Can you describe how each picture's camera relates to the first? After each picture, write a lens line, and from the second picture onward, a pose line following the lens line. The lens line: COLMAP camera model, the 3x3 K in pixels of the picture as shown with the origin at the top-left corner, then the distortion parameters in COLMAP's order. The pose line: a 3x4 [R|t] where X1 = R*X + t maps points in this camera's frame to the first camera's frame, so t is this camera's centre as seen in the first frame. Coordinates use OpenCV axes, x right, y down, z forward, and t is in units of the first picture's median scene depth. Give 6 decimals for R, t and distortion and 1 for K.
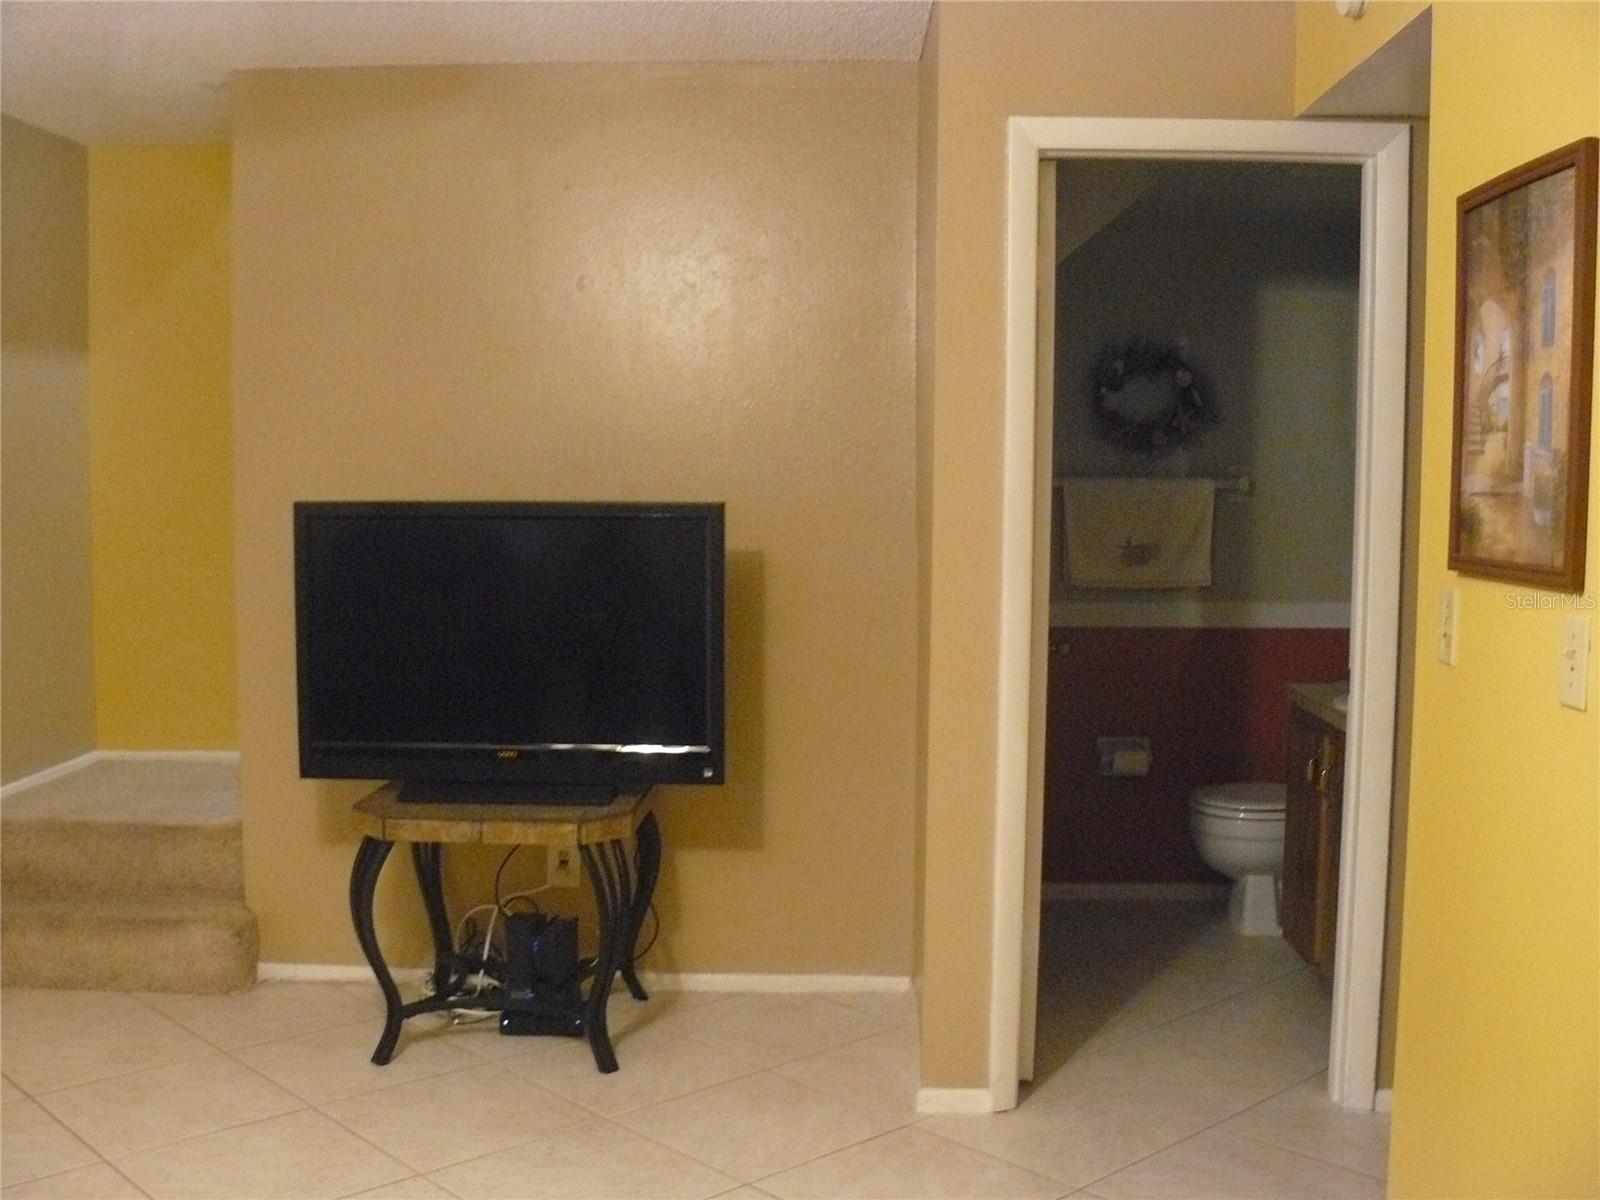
lens RADIAL K [[1739.6, 0, 800.4], [0, 1739.6, 602.8], [0, 0, 1]] dist [-0.077864, 0.000000]
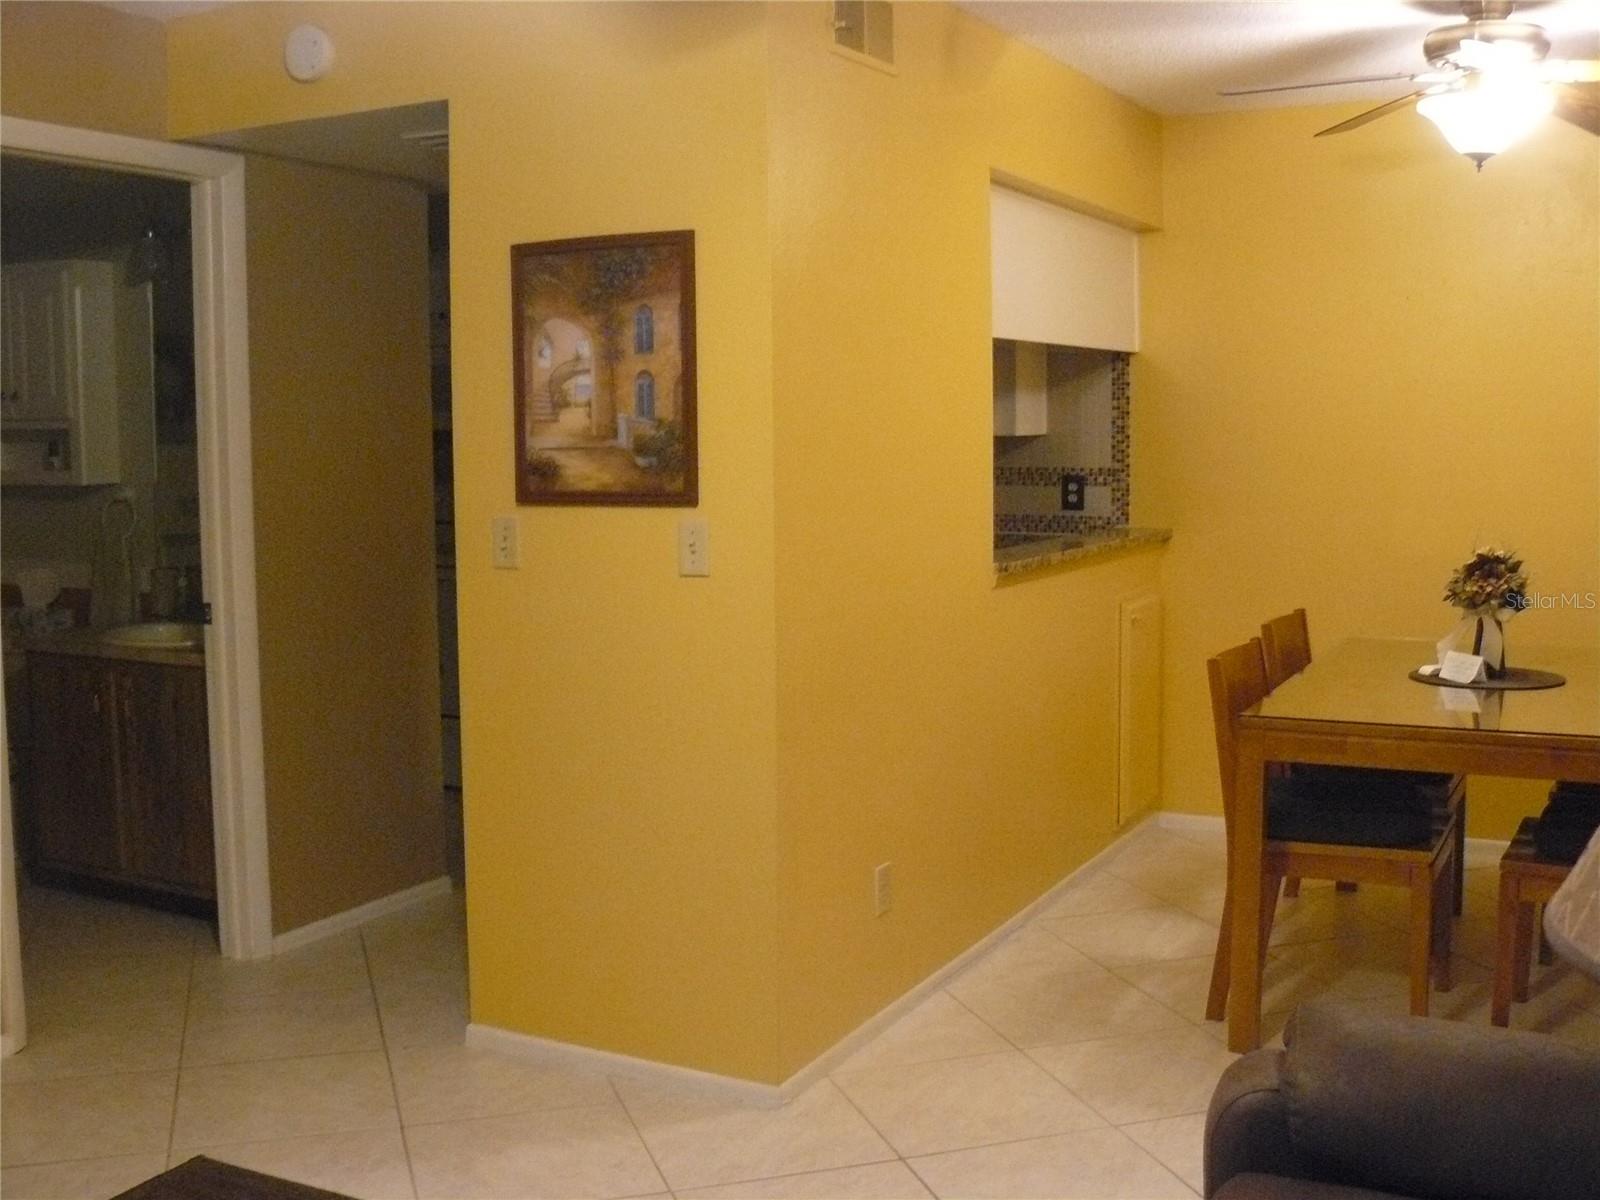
lens RADIAL K [[1739.6, 0, 800.1], [0, 1739.6, 598.0], [0, 0, 1]] dist [-0.077864, 0.000000]
pose [[0.437878, -0.098890, 0.893579, -0.898506], [0.081796, 0.994192, 0.069943, -0.022988], [-0.895306, 0.042465, 0.443424, 0.151612]]
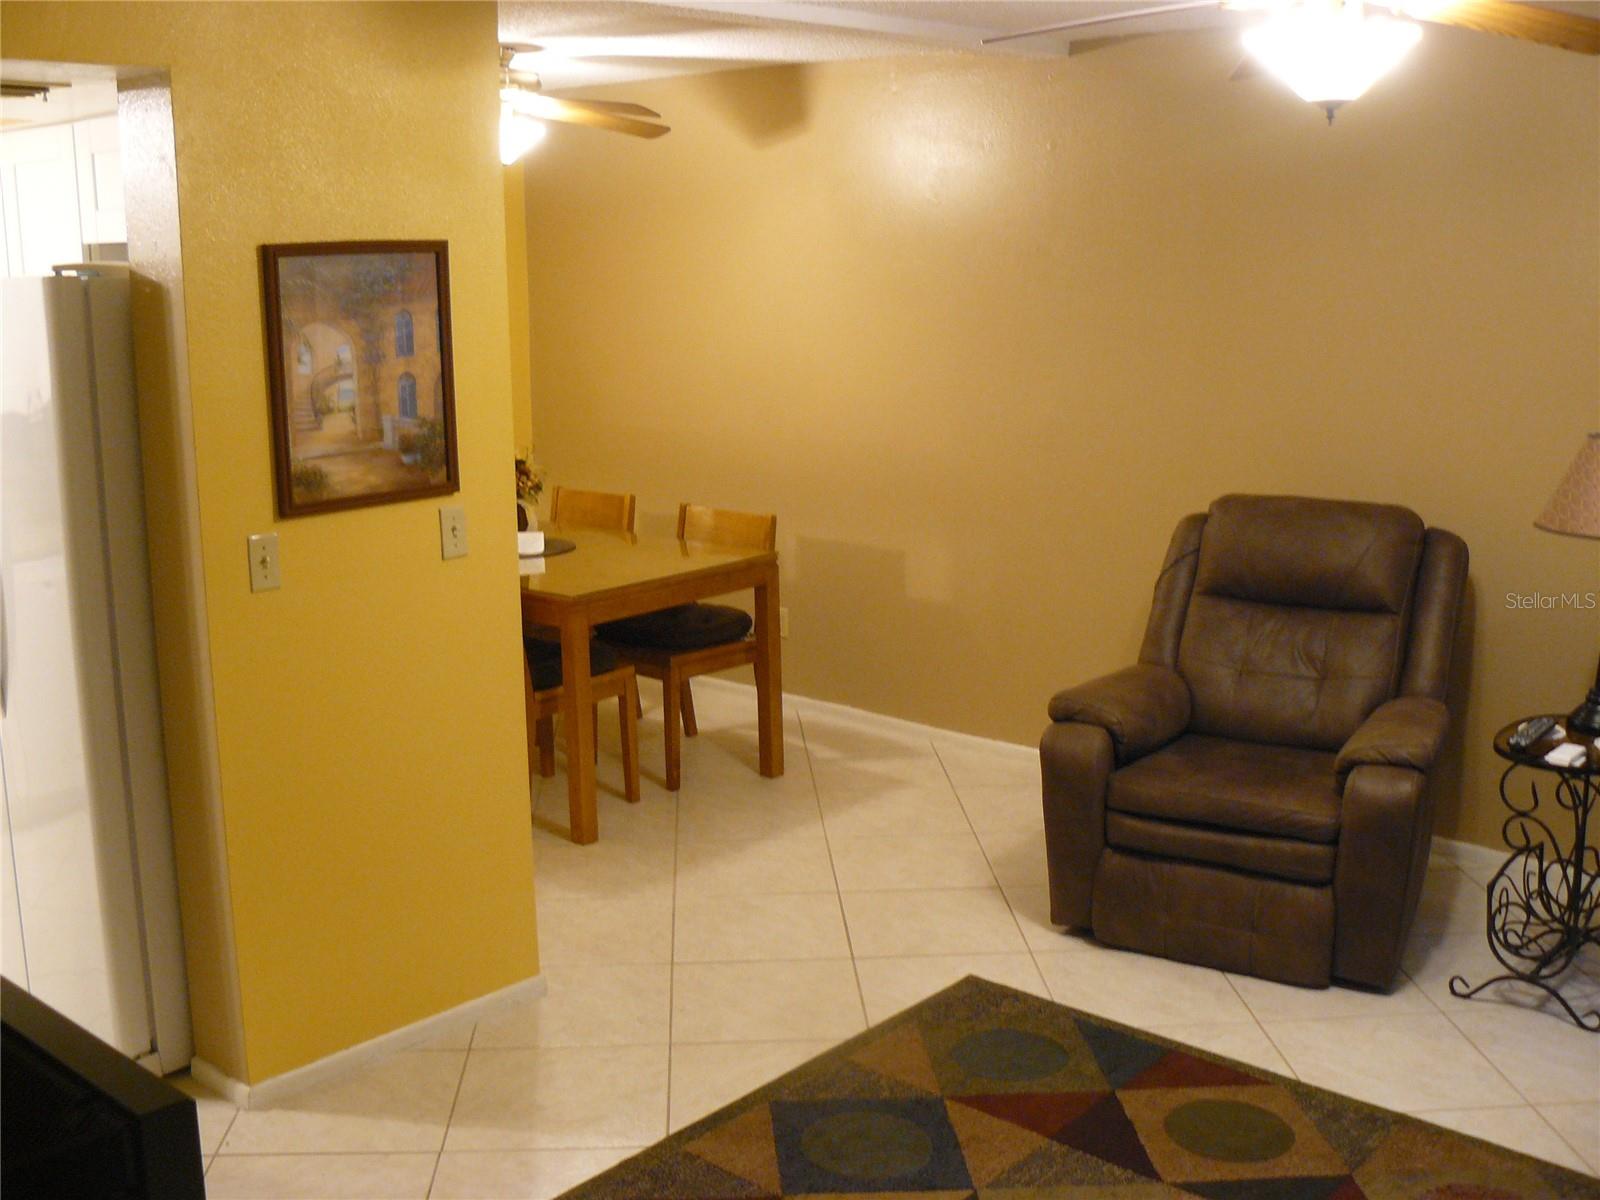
lens RADIAL K [[1739.6, 0, 799.3], [0, 1739.6, 600.0], [0, 0, 1]] dist [-0.077864, 0.000000]
pose [[-0.764725, -0.124271, 0.632260, -0.881296], [0.058444, 0.963804, 0.260125, -0.312696], [-0.641701, 0.235876, -0.729782, 1.893789]]
